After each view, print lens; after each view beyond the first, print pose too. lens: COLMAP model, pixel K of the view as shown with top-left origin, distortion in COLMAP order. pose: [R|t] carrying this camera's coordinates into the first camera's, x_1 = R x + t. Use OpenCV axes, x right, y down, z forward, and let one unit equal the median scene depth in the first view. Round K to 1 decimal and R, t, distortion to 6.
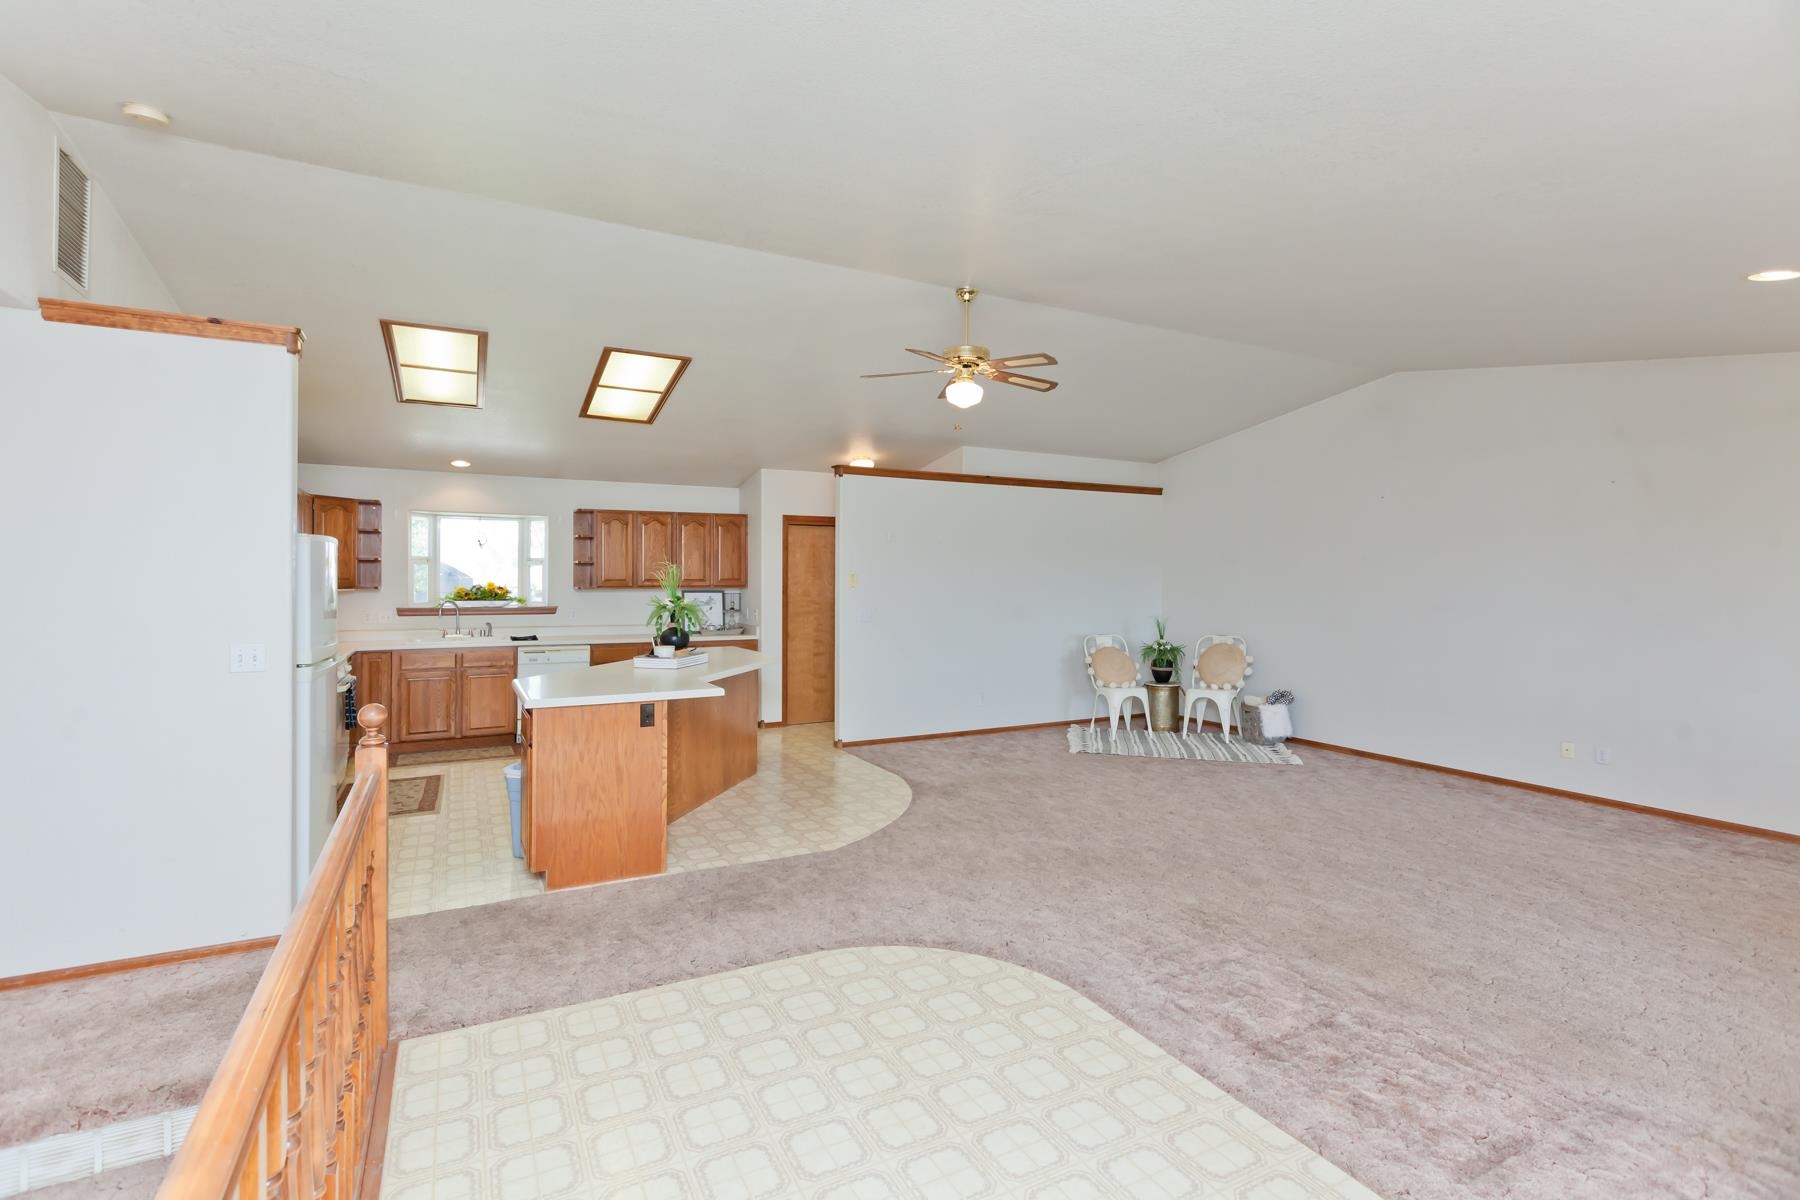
lens RADIAL K [[797.8, 0, 898.3], [0, 797.8, 591.3], [0, 0, 1]] dist [-0.005950, 0.000178]
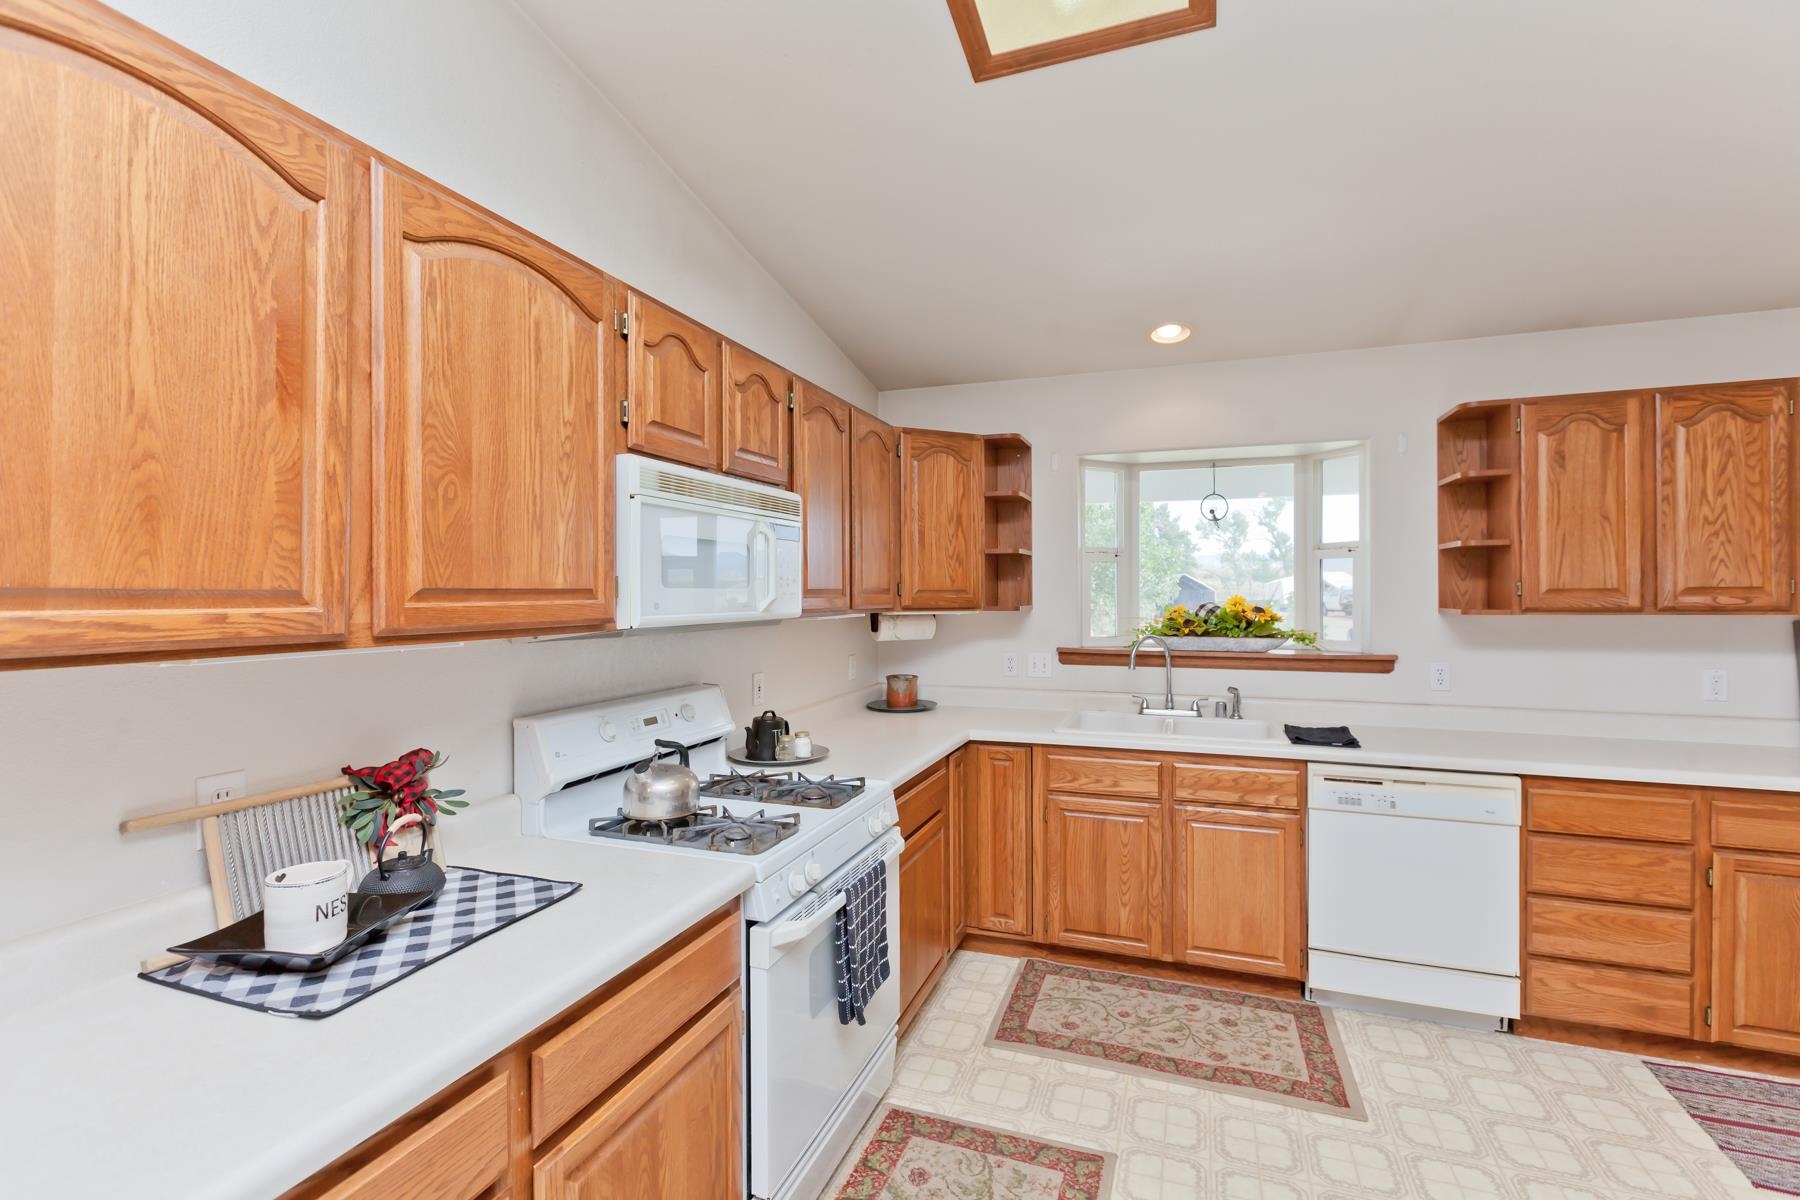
lens RADIAL K [[797.8, 0, 898.3], [0, 797.8, 591.3], [0, 0, 1]] dist [-0.005950, 0.000178]
pose [[0.668051, 0.001446, -0.744114, -0.301877], [-0.002394, 0.999997, -0.000206, -0.013540], [0.744111, 0.001919, 0.668053, 0.552449]]
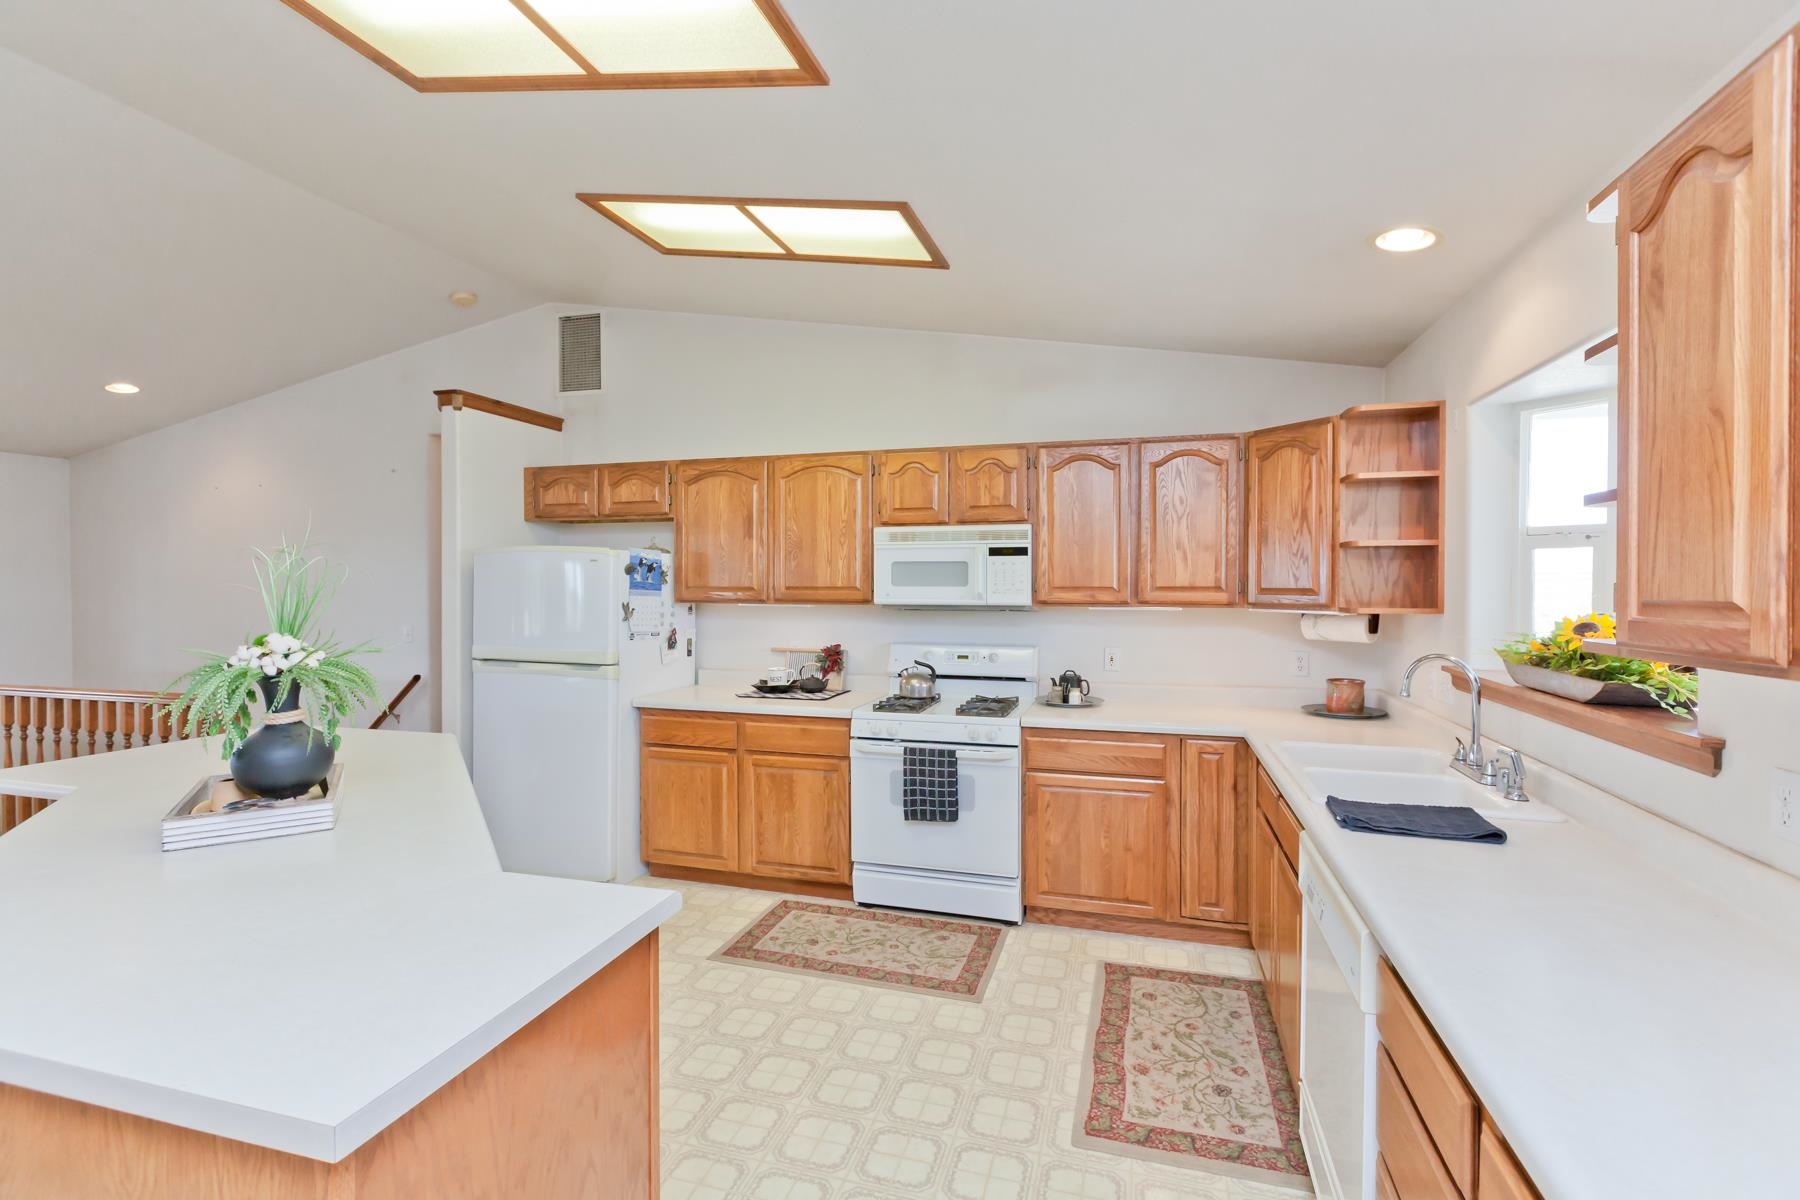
lens RADIAL K [[797.8, 0, 898.3], [0, 797.8, 591.3], [0, 0, 1]] dist [-0.005950, 0.000178]
pose [[-0.701684, 0.015797, -0.712313, -0.165312], [0.003155, 0.999813, 0.019064, -0.020794], [0.712481, 0.011129, -0.701603, 1.018497]]
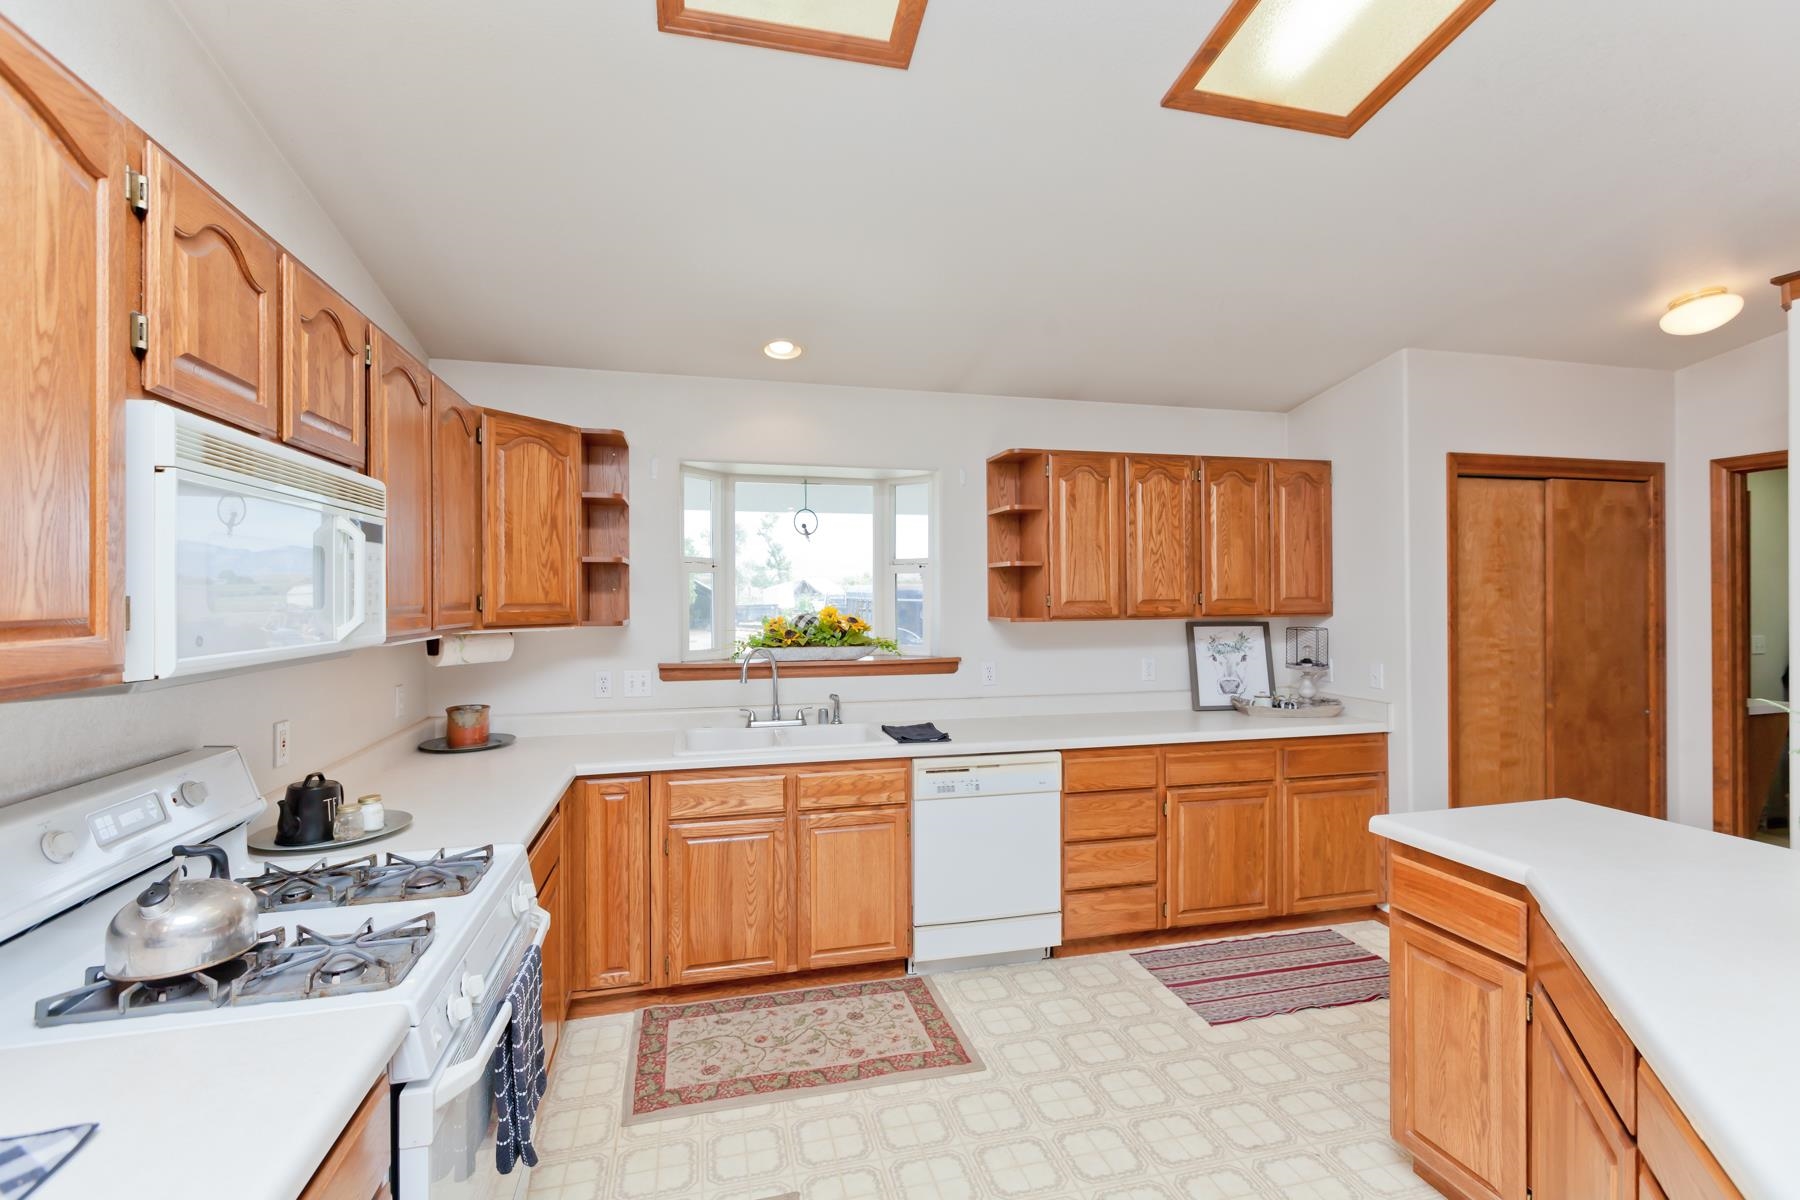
lens RADIAL K [[797.8, 0, 898.3], [0, 797.8, 591.3], [0, 0, 1]] dist [-0.005950, 0.000178]
pose [[0.972151, -0.001015, -0.234351, -0.359495], [-0.000727, 0.999973, -0.007345, -0.017618], [0.234352, 0.007310, 0.972124, 0.540749]]
